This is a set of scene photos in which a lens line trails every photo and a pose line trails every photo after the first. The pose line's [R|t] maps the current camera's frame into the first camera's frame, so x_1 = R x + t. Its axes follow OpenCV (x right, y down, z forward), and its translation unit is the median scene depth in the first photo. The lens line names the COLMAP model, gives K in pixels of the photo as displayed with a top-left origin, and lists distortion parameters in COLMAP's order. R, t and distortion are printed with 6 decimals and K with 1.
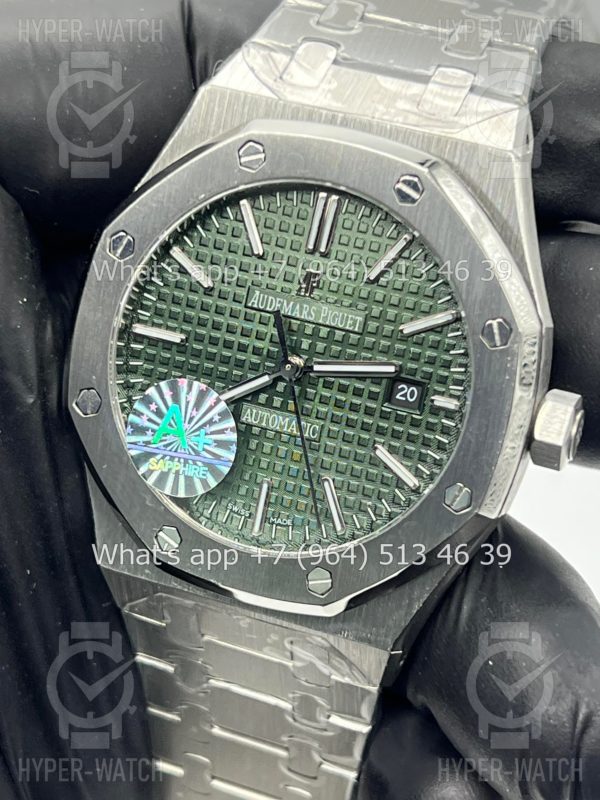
lens RADIAL K [[1873.3, 0, 298.5], [0, 1873.3, 395.7], [0, 0, 1]] dist [0.203608, 0.000000]
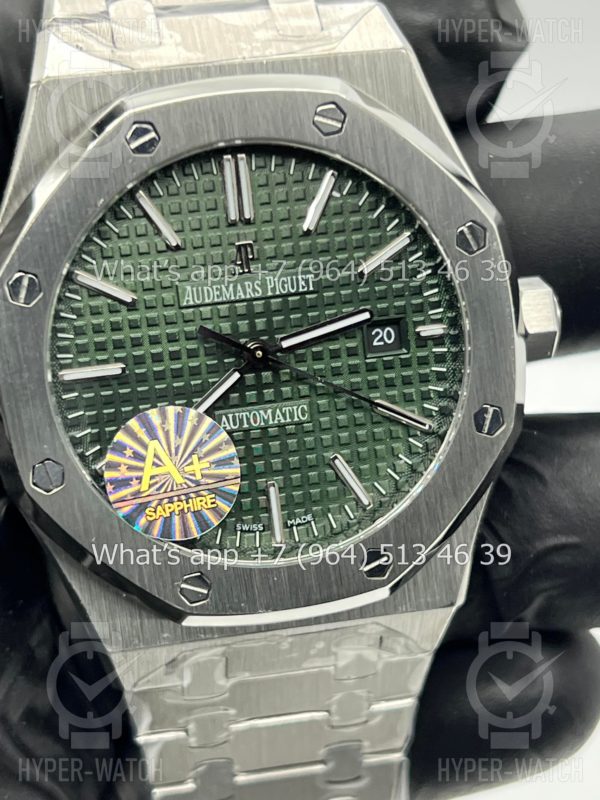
lens RADIAL K [[1873.3, 0, 306.4], [0, 1873.3, 411.6], [0, 0, 1]] dist [0.203608, 0.000000]
pose [[0.849890, -0.350942, 0.393099, -0.340838], [0.340255, 0.935090, 0.099167, -0.069317], [-0.402385, 0.049473, 0.914133, 0.180009]]
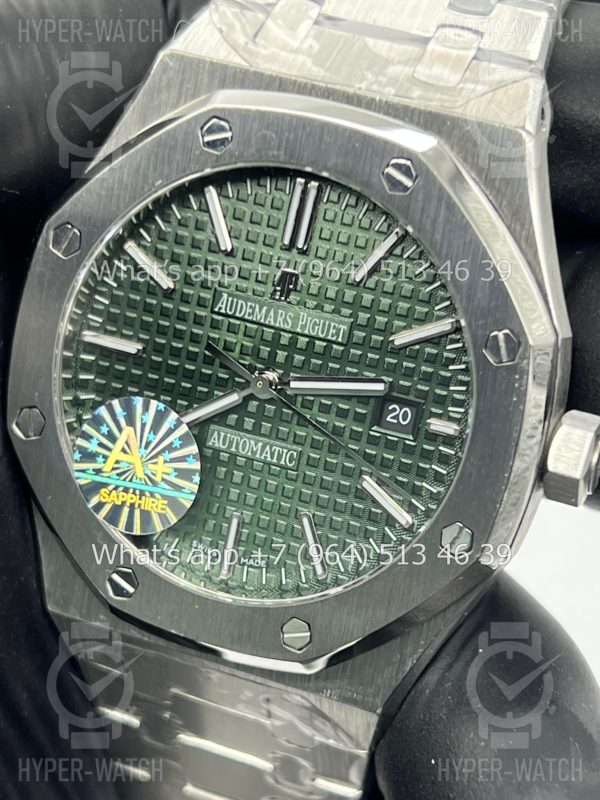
lens RADIAL K [[1873.3, 0, 309.8], [0, 1873.3, 437.7], [0, 0, 1]] dist [0.203608, 0.000000]
pose [[0.999725, 0.001142, -0.023435, 0.036761], [-0.000096, 0.999007, 0.044563, -0.028553], [0.023463, -0.044548, 0.998732, 0.145004]]
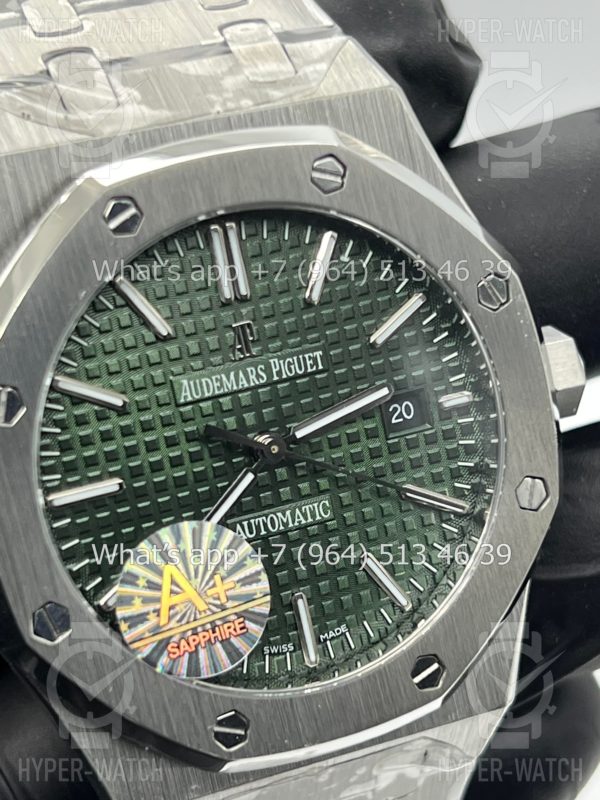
lens RADIAL K [[1873.3, 0, 301.7], [0, 1873.3, 402.7], [0, 0, 1]] dist [0.203608, 0.000000]
pose [[0.736166, -0.430775, 0.522007, -0.385477], [0.420020, 0.895576, 0.146717, -0.138690], [-0.530700, 0.111245, 0.840228, 0.343233]]
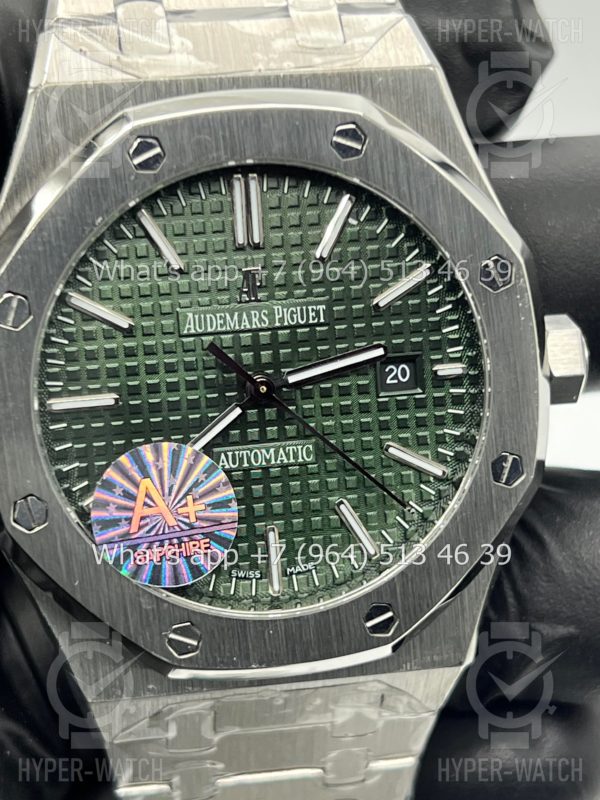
lens RADIAL K [[1873.3, 0, 305.4], [0, 1873.3, 402.3], [0, 0, 1]] dist [0.203608, 0.000000]
pose [[0.864977, -0.318968, 0.387394, -0.306905], [0.303821, 0.947296, 0.101599, -0.086866], [-0.399383, 0.029817, 0.916299, 0.235832]]
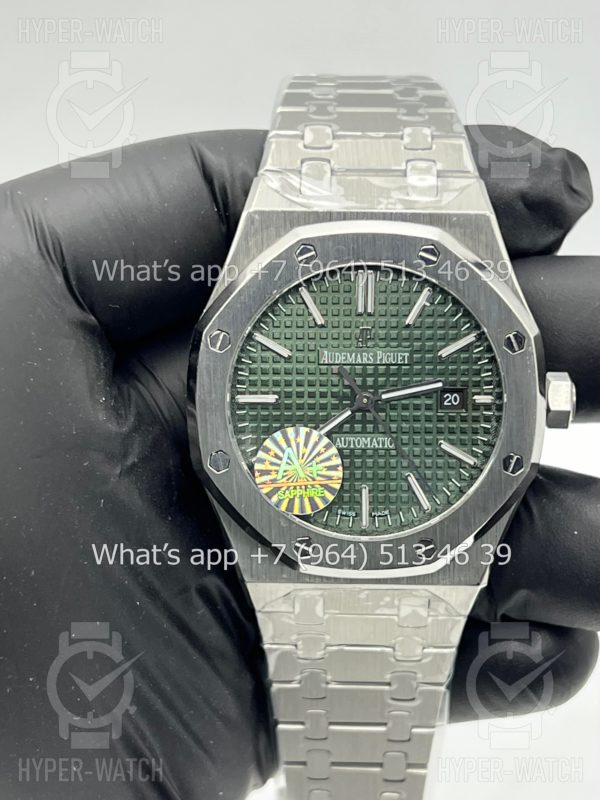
lens RADIAL K [[1873.3, 0, 301.5], [0, 1873.3, 380.5], [0, 0, 1]] dist [0.203608, 0.000000]
pose [[0.940010, -0.226363, 0.255226, -0.386787], [0.227974, 0.973380, 0.023663, -0.071241], [-0.253789, 0.035941, 0.966592, -0.294625]]
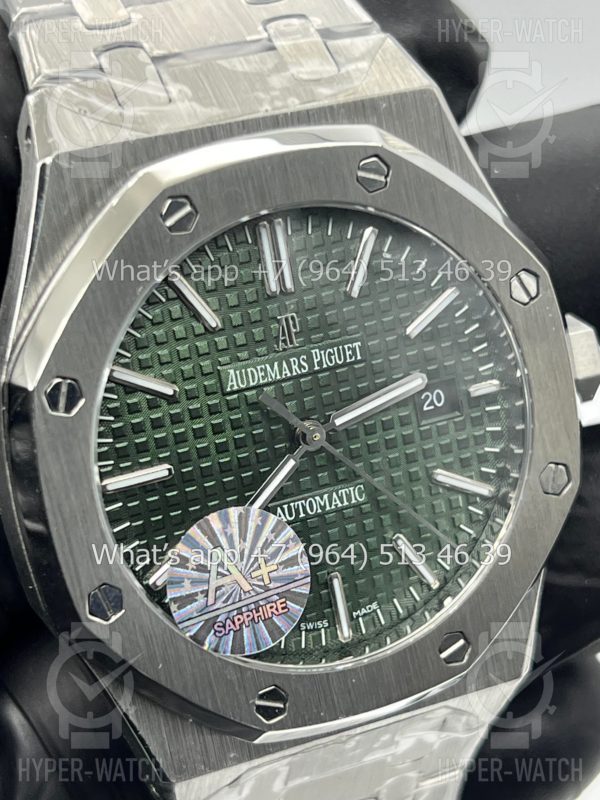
lens RADIAL K [[1873.3, 0, 296.7], [0, 1873.3, 397.2], [0, 0, 1]] dist [0.203608, 0.000000]
pose [[0.717963, -0.446627, 0.533904, -0.426773], [0.397165, 0.892752, 0.212731, -0.201908], [-0.571655, 0.059315, 0.818347, 0.344175]]
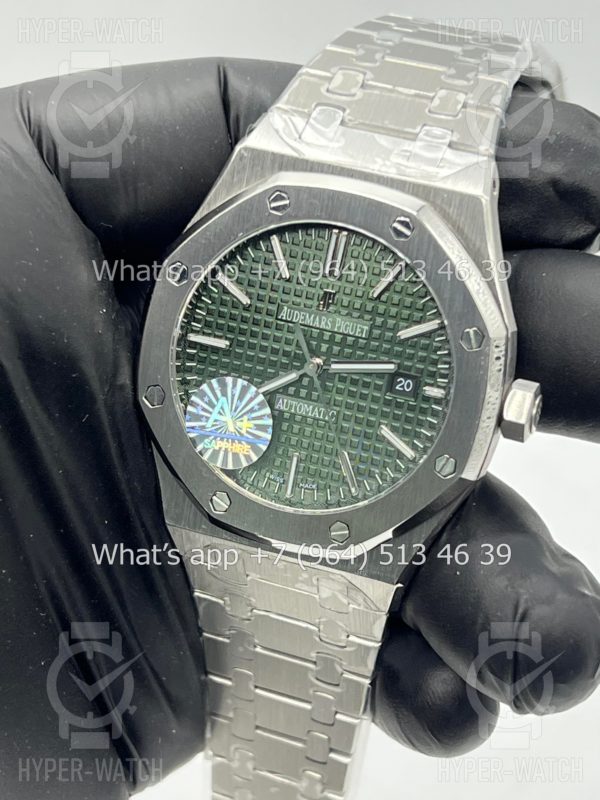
lens RADIAL K [[1873.3, 0, 301.3], [0, 1873.3, 404.9], [0, 0, 1]] dist [0.203608, 0.000000]
pose [[0.999735, -0.022877, 0.002724, -0.016174], [0.022743, 0.998866, 0.041822, -0.042293], [-0.003678, -0.041749, 0.999121, -0.279002]]
